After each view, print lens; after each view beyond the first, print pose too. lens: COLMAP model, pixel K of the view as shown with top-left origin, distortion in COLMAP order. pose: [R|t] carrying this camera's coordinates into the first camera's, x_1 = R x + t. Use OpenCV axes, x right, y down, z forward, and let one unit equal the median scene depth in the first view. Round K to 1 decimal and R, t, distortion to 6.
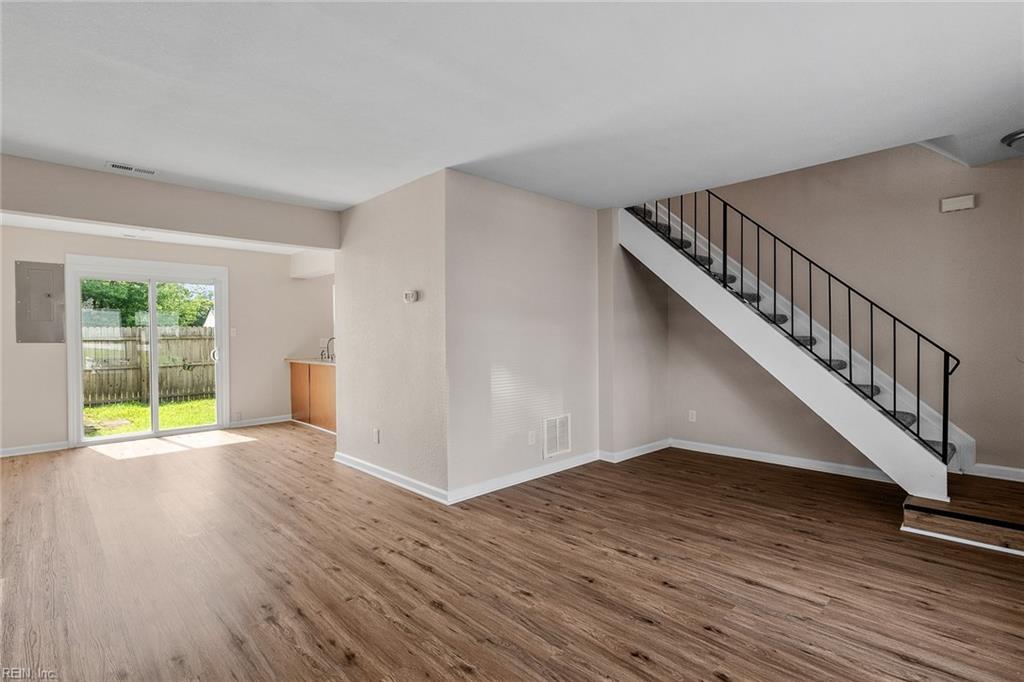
lens RADIAL K [[495.8, 0, 506.2], [0, 495.8, 345.2], [0, 0, 1]] dist [0.001311, 0.000660]
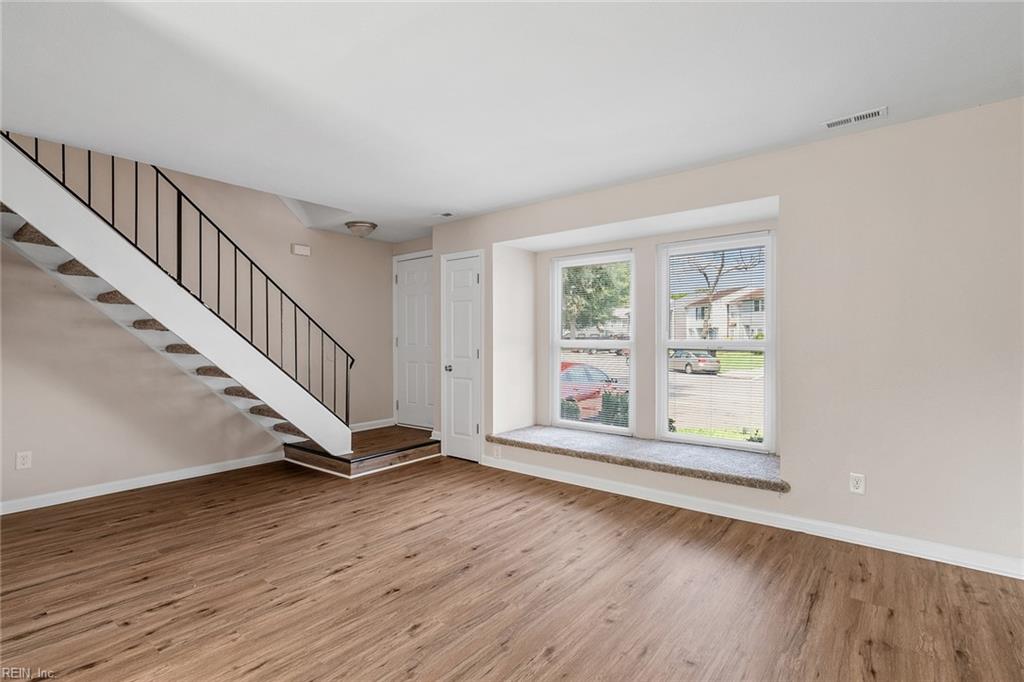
lens RADIAL K [[495.8, 0, 506.2], [0, 495.8, 345.2], [0, 0, 1]] dist [0.001311, 0.000660]
pose [[-0.136671, 0.000250, 0.990616, -0.677319], [0.020889, 0.999778, 0.002629, -0.007388], [-0.990396, 0.021052, -0.136646, 0.735580]]
